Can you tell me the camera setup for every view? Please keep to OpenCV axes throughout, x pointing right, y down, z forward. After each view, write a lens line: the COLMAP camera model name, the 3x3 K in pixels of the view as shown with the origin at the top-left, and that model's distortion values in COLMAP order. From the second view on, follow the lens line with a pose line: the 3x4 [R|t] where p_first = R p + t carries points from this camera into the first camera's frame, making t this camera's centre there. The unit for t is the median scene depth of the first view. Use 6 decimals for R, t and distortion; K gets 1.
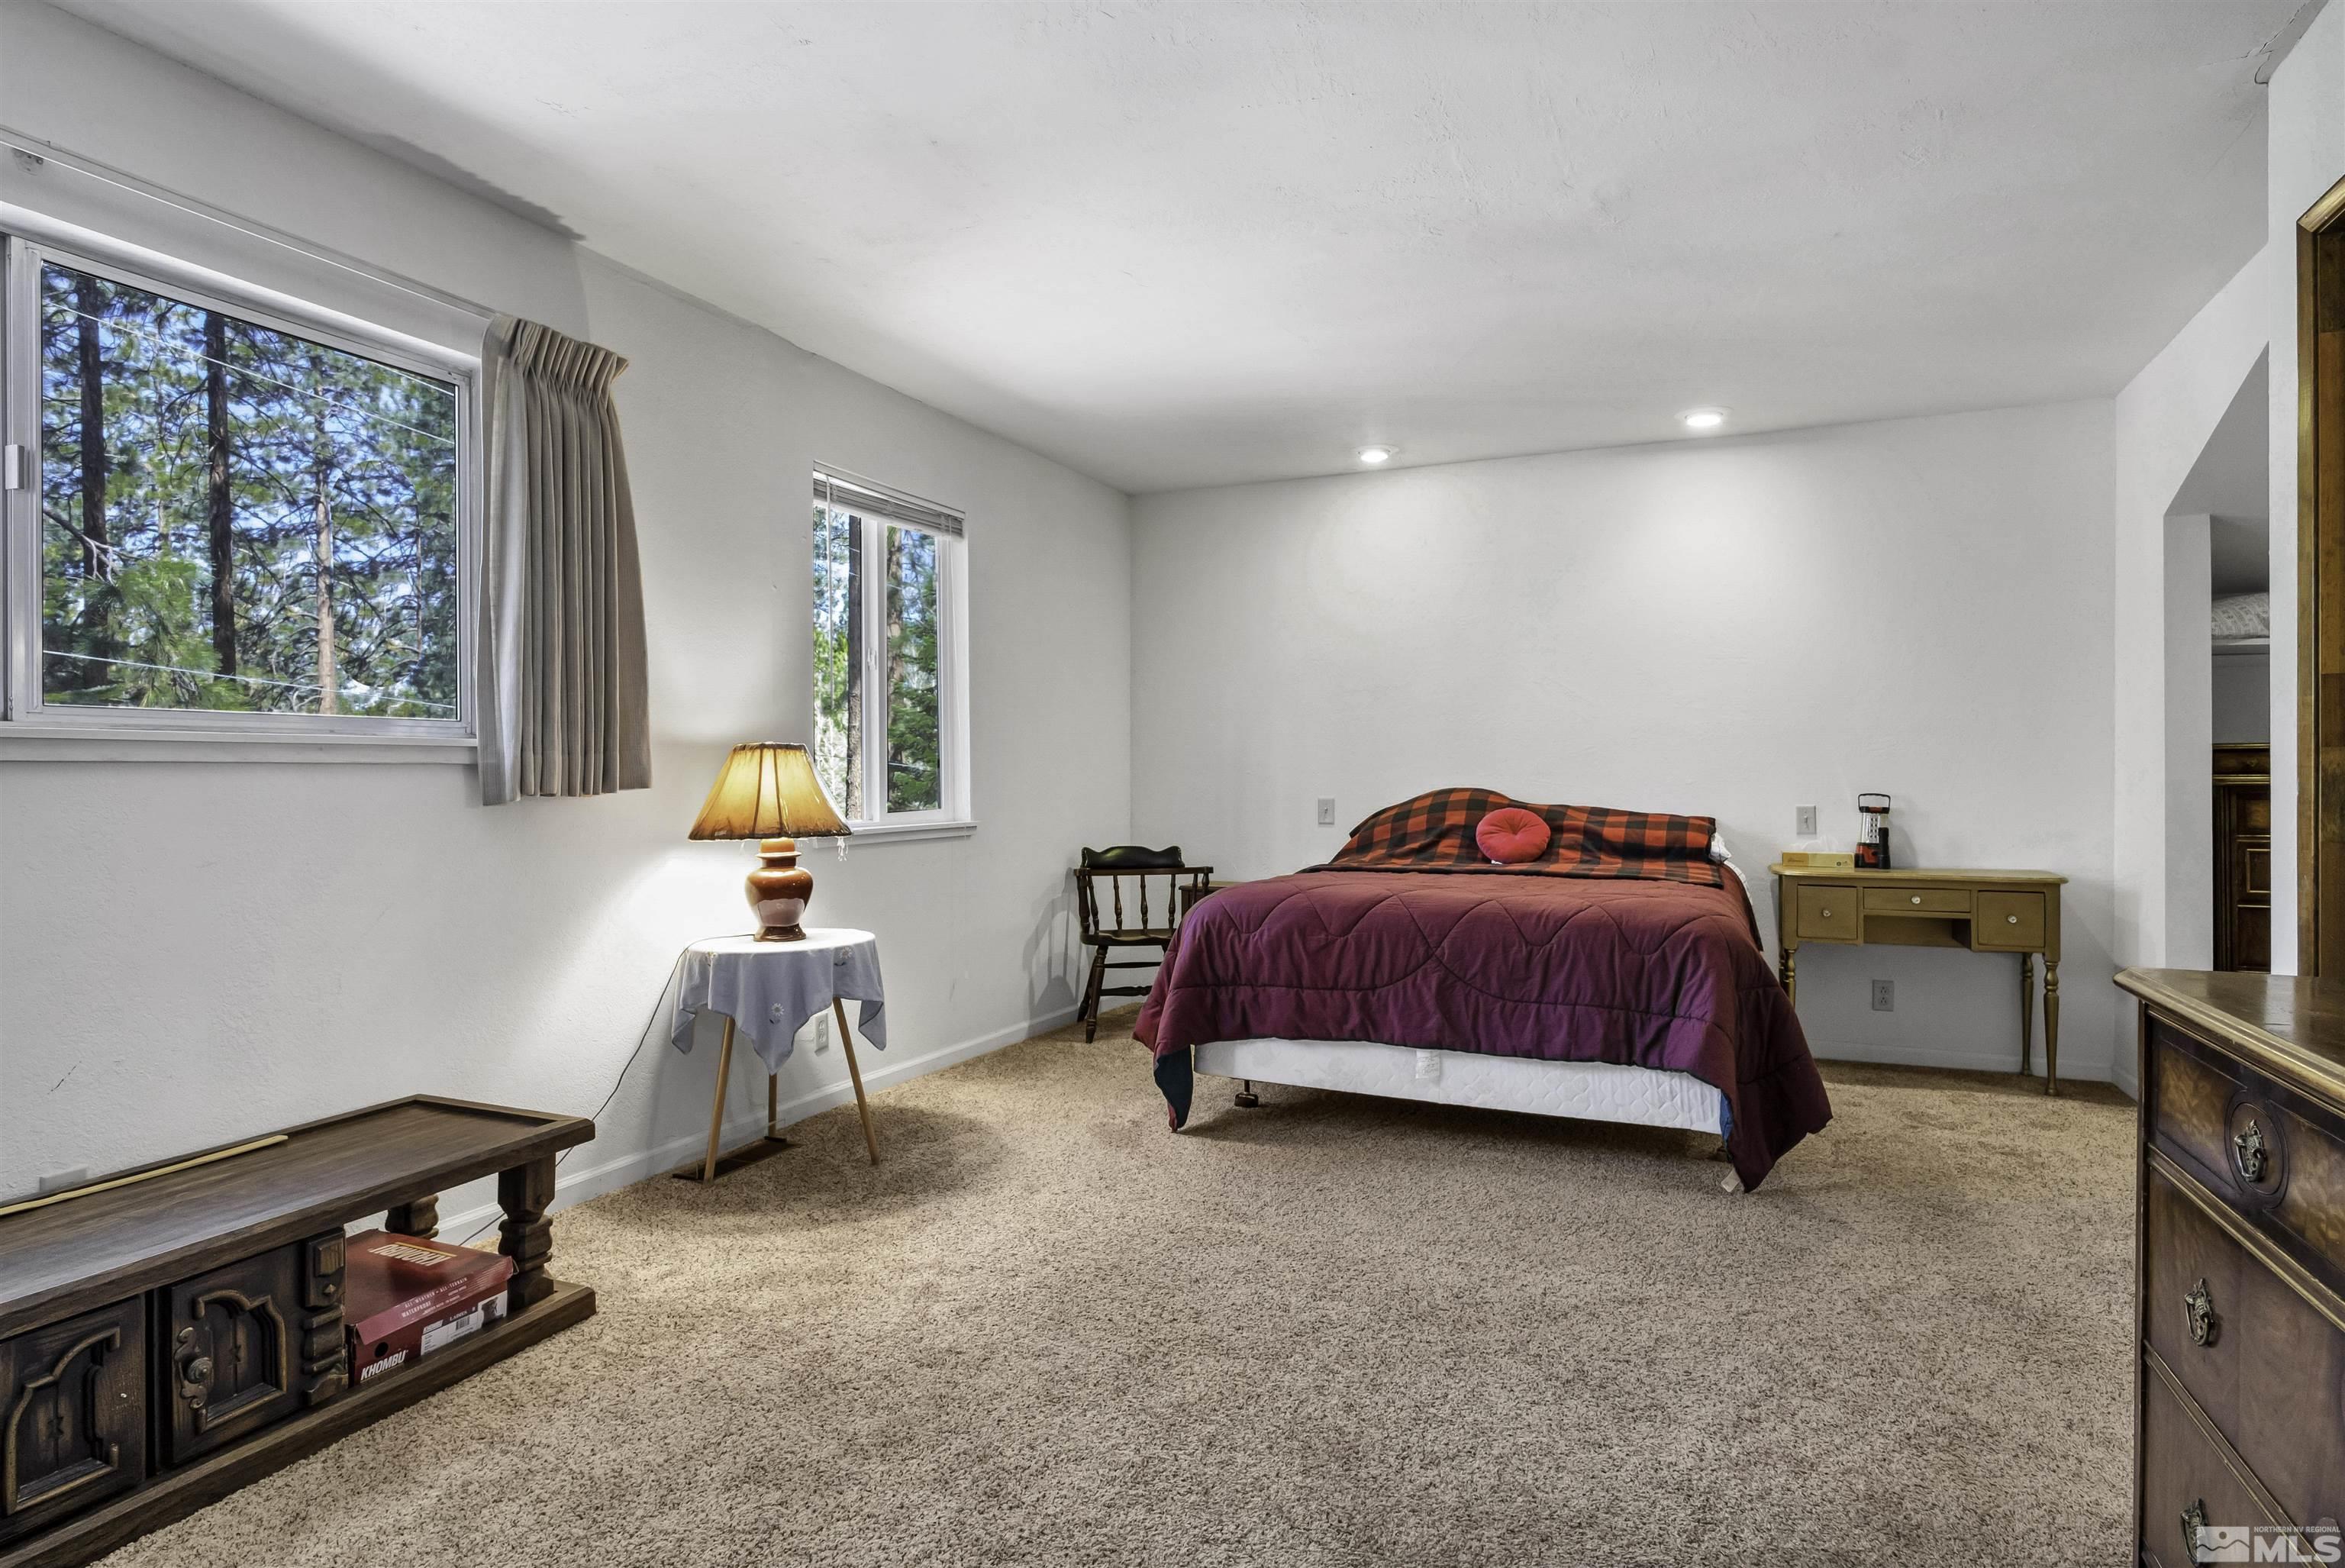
lens RADIAL K [[1295.3, 0, 1178.1], [0, 1295.3, 772.7], [0, 0, 1]] dist [-0.002909, 0.001094]
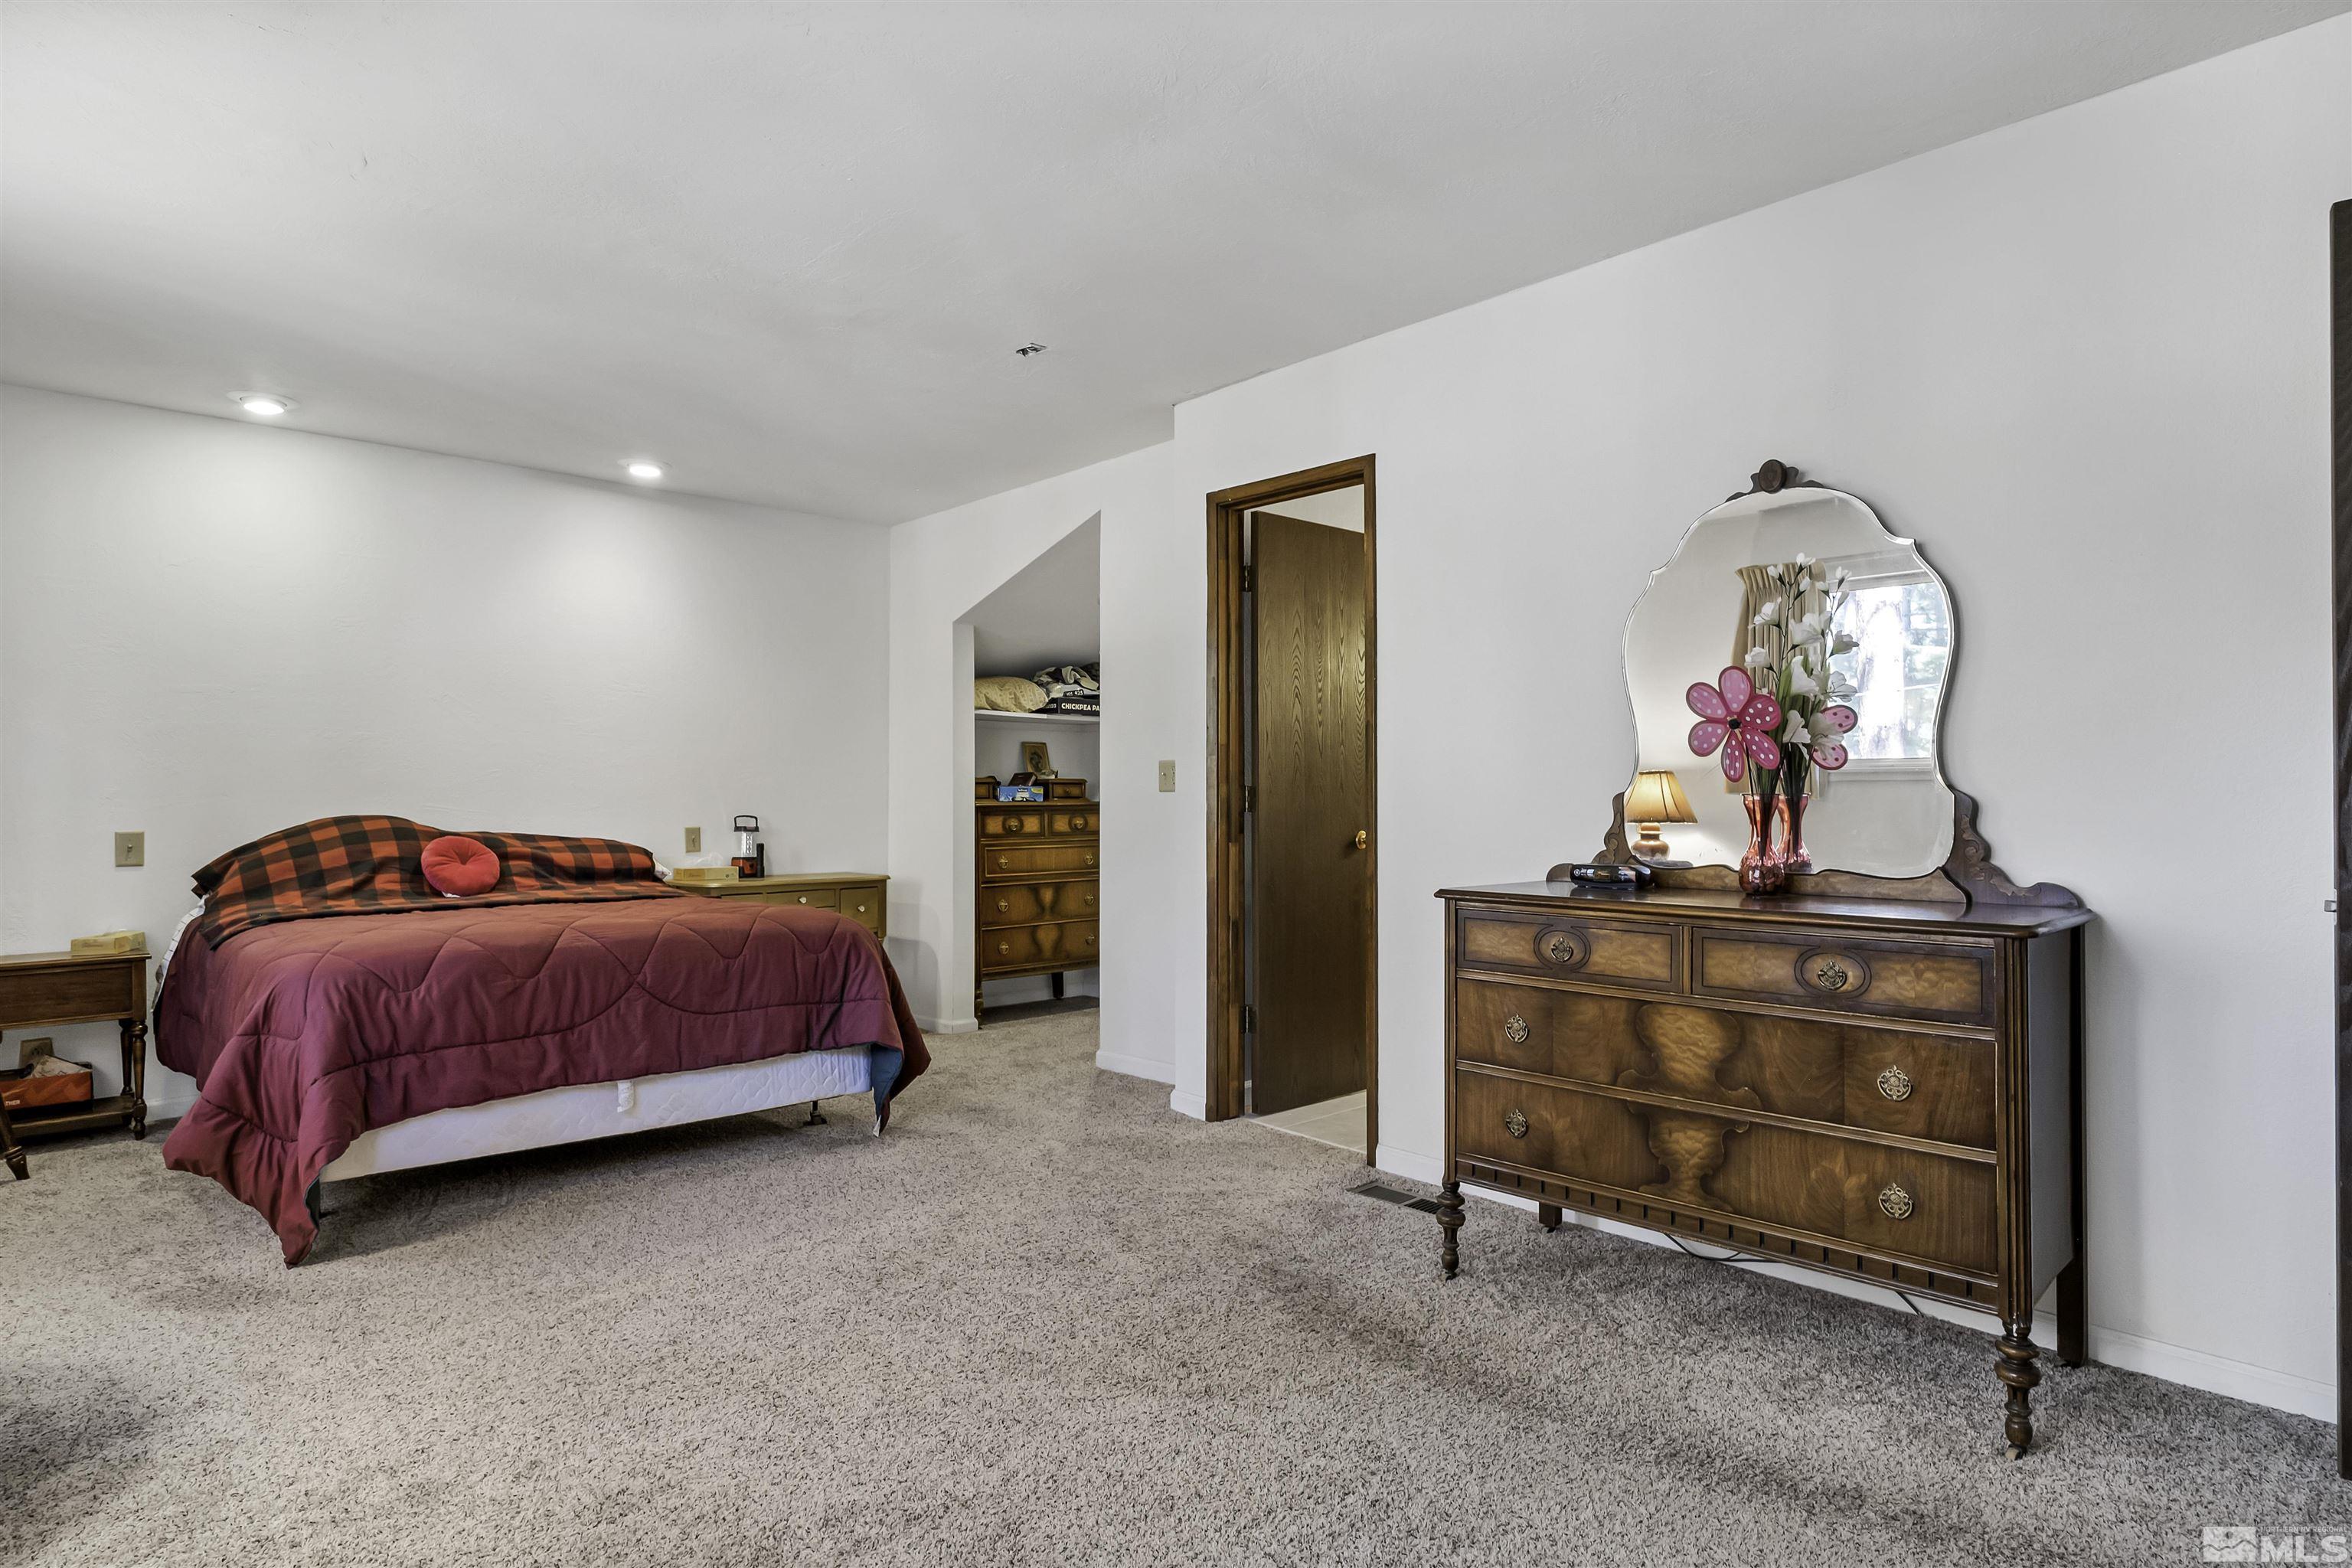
lens RADIAL K [[1299.1, 0, 1181.6], [0, 1299.1, 772.6], [0, 0, 1]] dist [-0.002909, 0.001094]
pose [[0.367189, 0.018969, 0.929953, -0.544007], [-0.000378, 0.999795, -0.020245, 0.000711], [-0.930146, 0.007082, 0.367121, 0.233861]]
